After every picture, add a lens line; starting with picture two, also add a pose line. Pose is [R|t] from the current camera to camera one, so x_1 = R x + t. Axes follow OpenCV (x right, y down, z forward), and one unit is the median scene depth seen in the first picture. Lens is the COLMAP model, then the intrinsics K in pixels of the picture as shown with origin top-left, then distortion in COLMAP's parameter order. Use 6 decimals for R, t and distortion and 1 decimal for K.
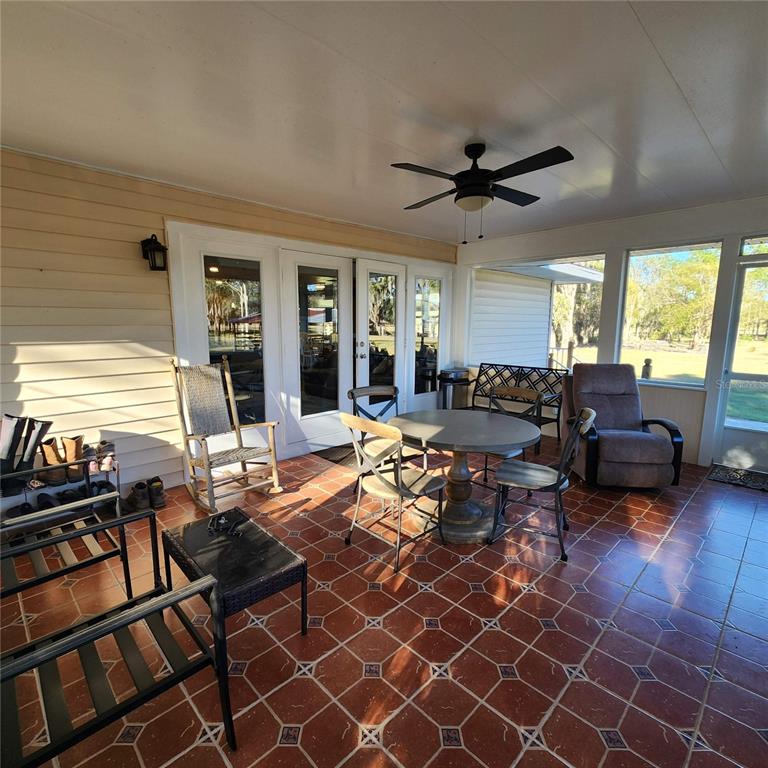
lens RADIAL K [[414.5, 0, 382.3], [0, 414.5, 378.7], [0, 0, 1]] dist [0.004412, -0.003379]
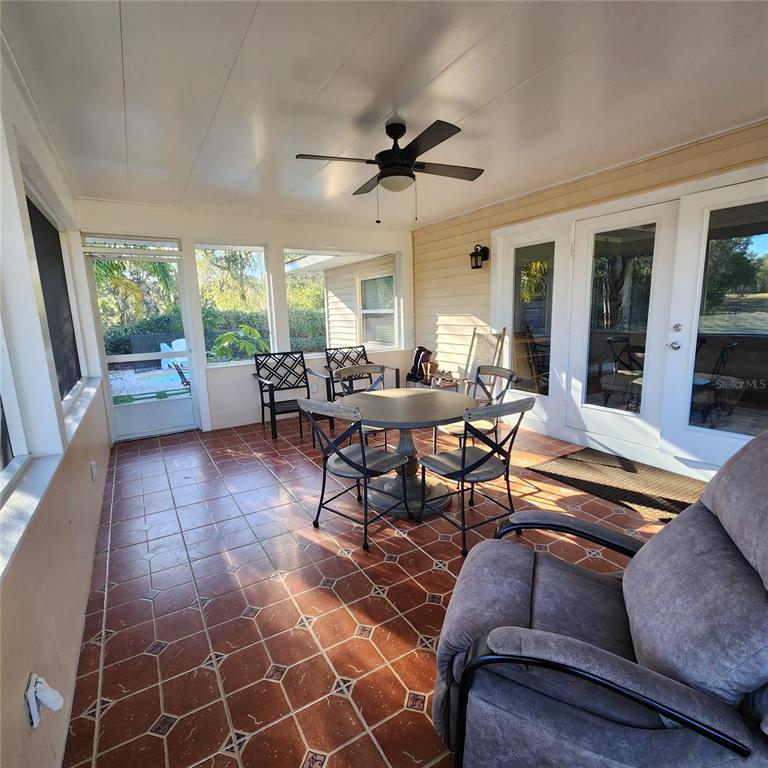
lens RADIAL K [[414.5, 0, 383.2], [0, 414.5, 388.7], [0, 0, 1]] dist [0.004412, -0.003379]
pose [[-0.229514, 0.189771, -0.954626, 0.821148], [-0.103771, 0.970446, 0.217866, -0.099978], [0.967758, 0.149066, -0.203038, 0.802612]]
